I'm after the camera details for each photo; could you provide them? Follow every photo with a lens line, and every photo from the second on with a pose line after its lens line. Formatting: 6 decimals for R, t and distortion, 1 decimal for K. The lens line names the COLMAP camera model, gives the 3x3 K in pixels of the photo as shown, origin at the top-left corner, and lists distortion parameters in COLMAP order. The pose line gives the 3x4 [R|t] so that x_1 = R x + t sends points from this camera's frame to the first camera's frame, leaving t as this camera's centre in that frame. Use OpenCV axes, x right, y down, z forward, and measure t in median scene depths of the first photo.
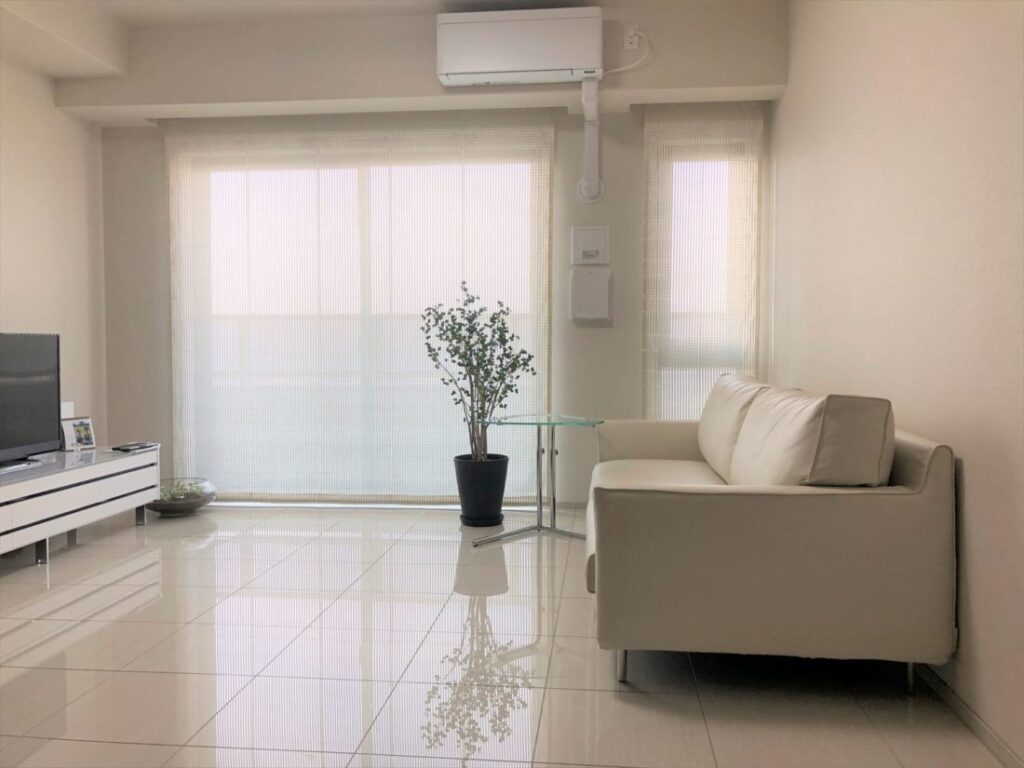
lens RADIAL K [[849.8, 0, 512.0], [0, 849.8, 384.0], [0, 0, 1]] dist [0.119205, -0.003992]
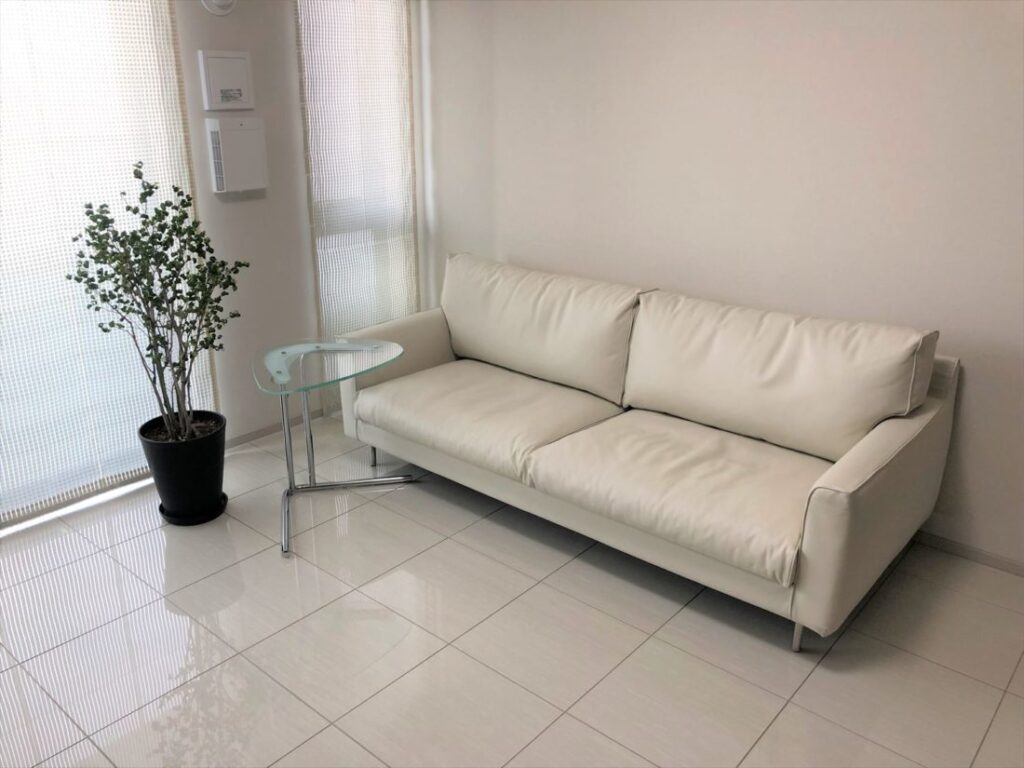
lens RADIAL K [[840.9, 0, 512.0], [0, 840.9, 384.0], [0, 0, 1]] dist [0.000066, 0.008323]
pose [[0.564413, -0.281071, 0.776168, -0.400839], [0.035300, 0.947606, 0.317484, -0.148360], [-0.824738, -0.151793, 0.544763, 0.434110]]
